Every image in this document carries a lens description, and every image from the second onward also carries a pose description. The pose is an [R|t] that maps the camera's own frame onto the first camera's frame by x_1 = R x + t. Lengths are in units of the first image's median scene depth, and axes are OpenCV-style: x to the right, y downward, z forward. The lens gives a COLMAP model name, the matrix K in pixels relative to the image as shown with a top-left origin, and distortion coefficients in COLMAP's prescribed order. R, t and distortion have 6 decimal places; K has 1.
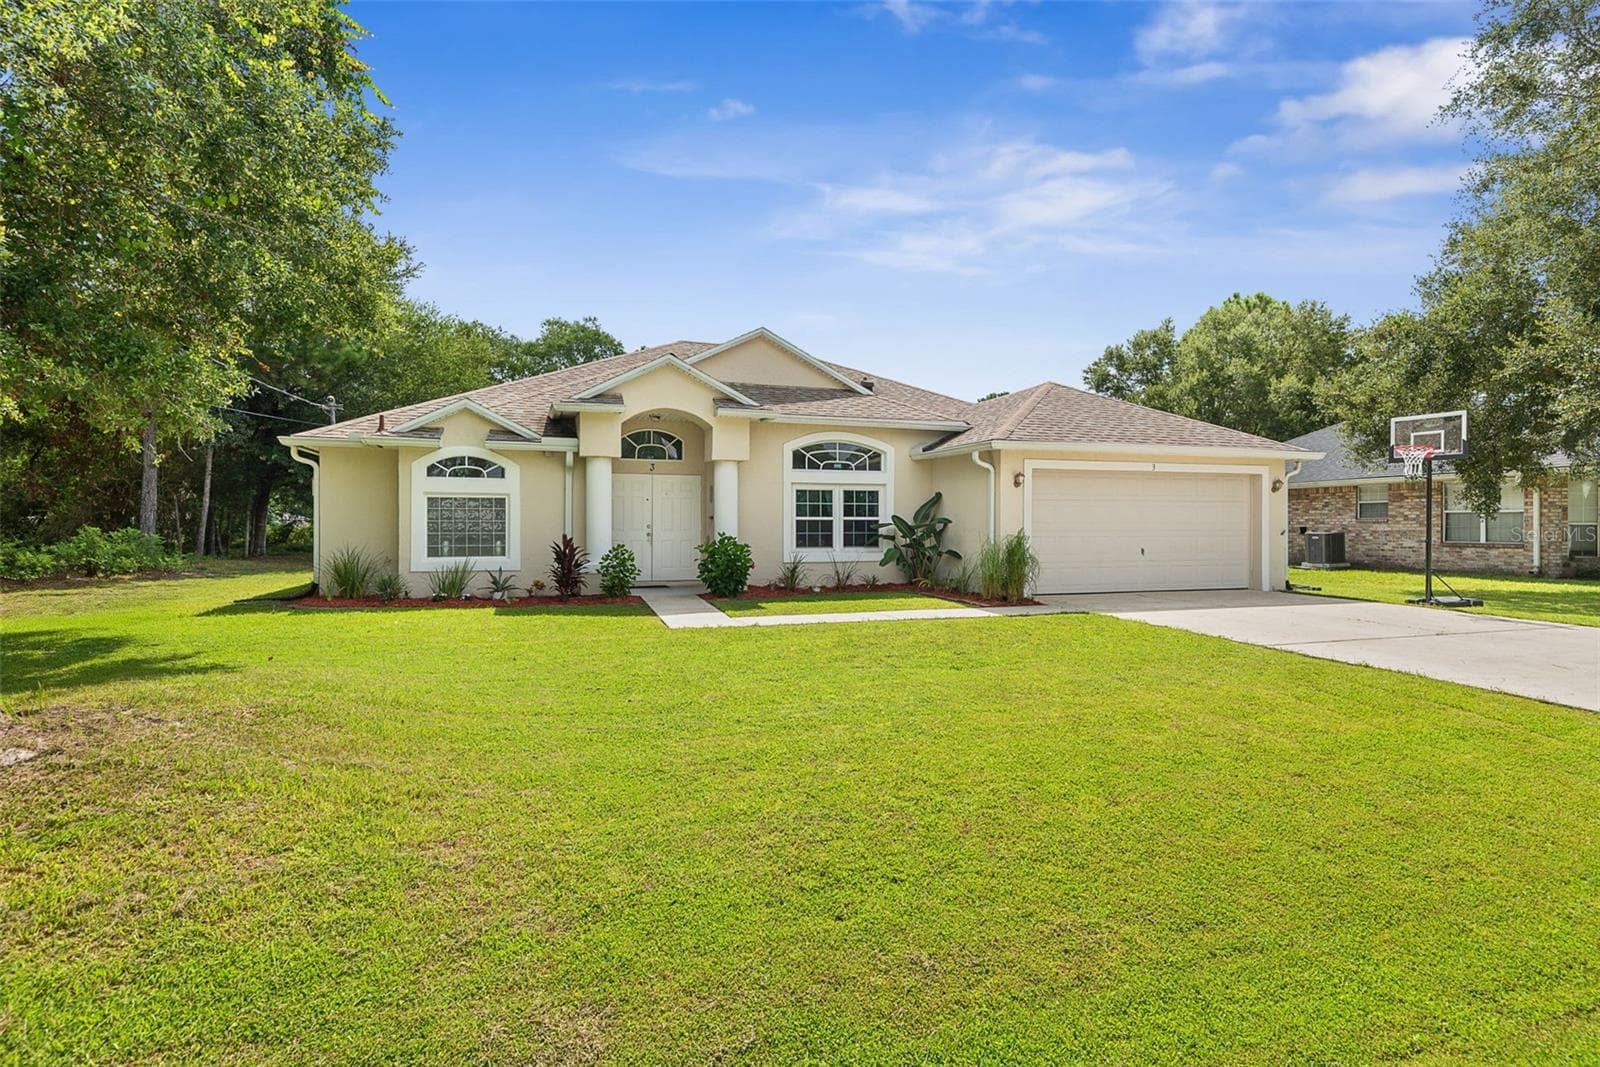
lens RADIAL K [[750.5, 0, 800.0], [0, 750.5, 533.5], [0, 0, 1]] dist [0.016954, 0.000120]
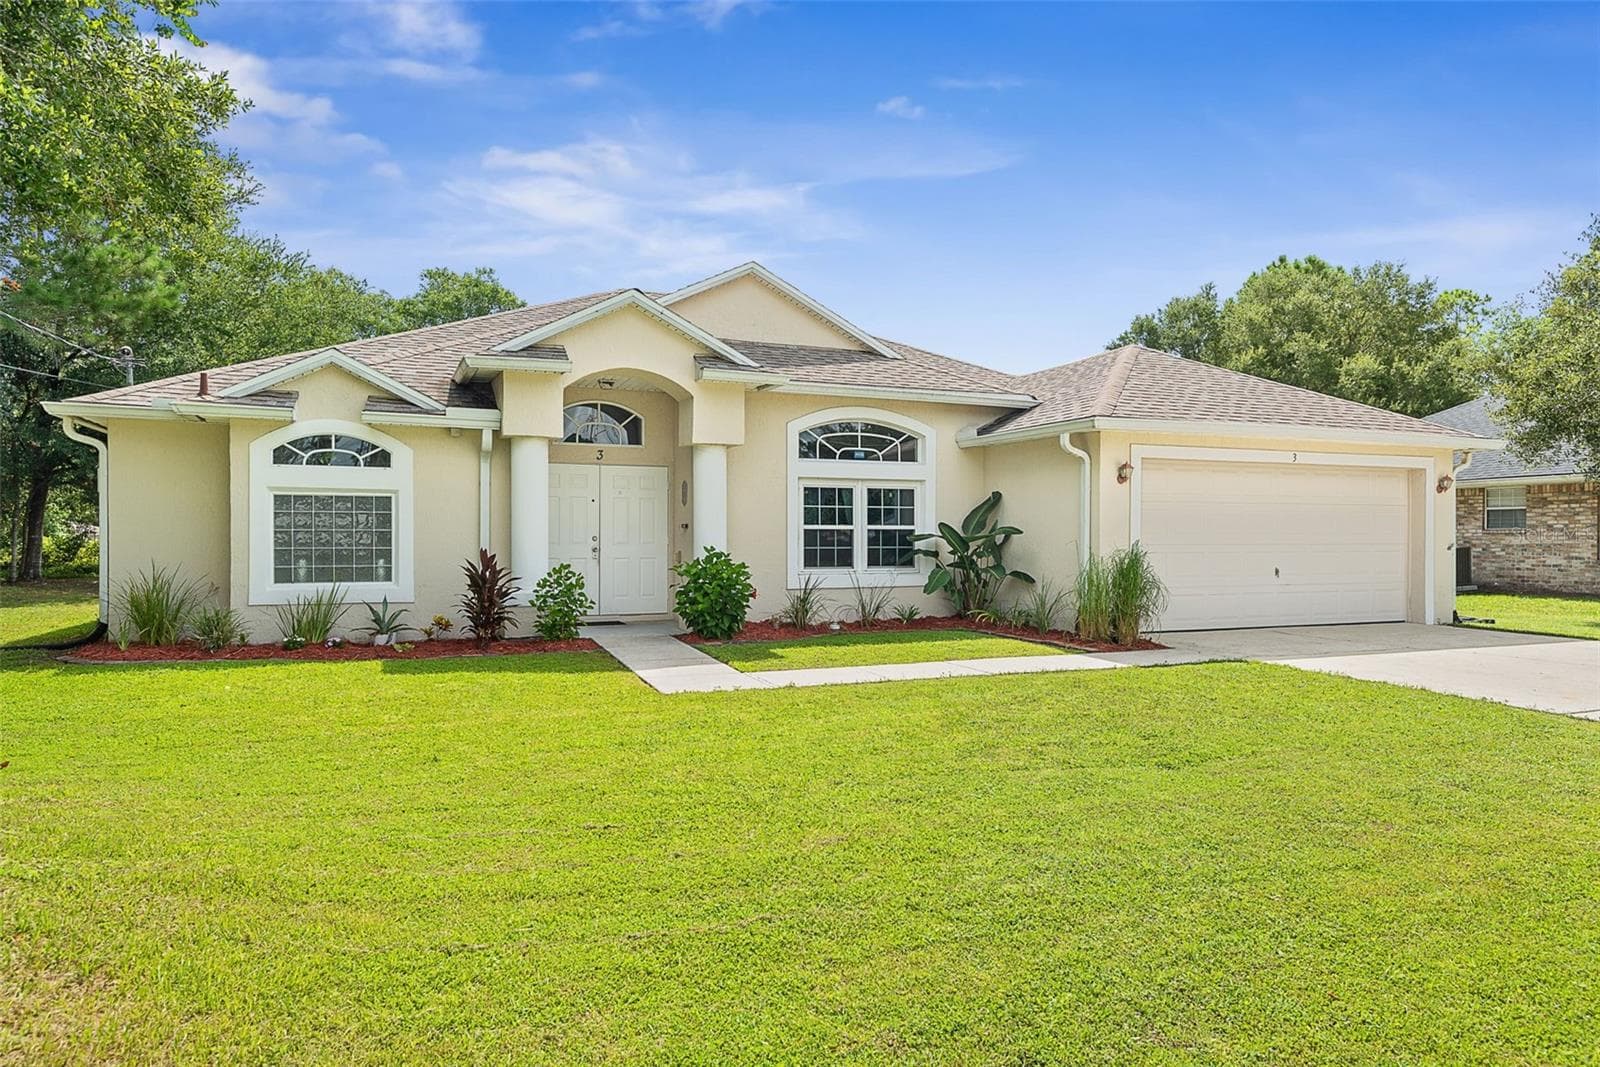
lens RADIAL K [[911.2, 0, 788.5], [0, 911.2, 553.2], [0, 0, 1]] dist [0.011773, -0.000849]
pose [[0.998157, -0.000770, 0.060683, -0.077647], [0.000480, 0.999988, 0.004794, 0.000613], [-0.060686, -0.004756, 0.998146, 0.141938]]
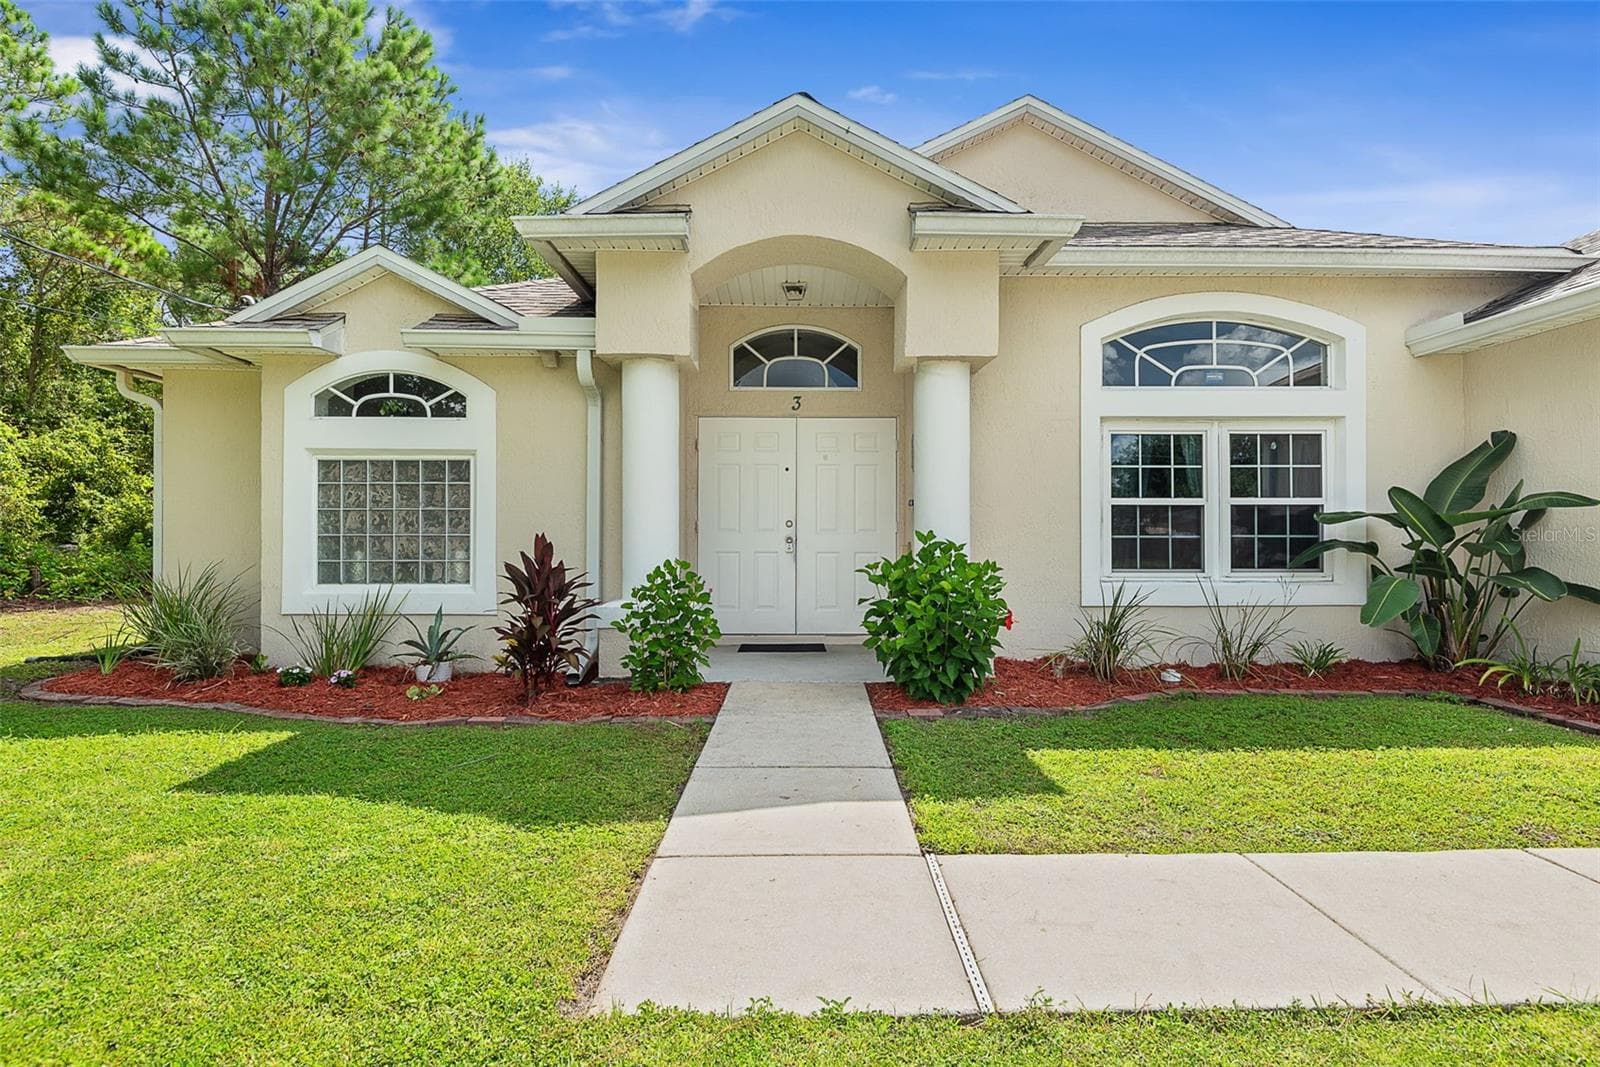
lens RADIAL K [[749.6, 0, 823.0], [0, 749.6, 535.2], [0, 0, 1]] dist [0.022059, -0.012349]
pose [[0.955733, -0.001575, -0.294232, -0.038676], [-0.002861, 0.999889, -0.014645, 0.006036], [0.294222, 0.014838, 0.955622, 0.581839]]
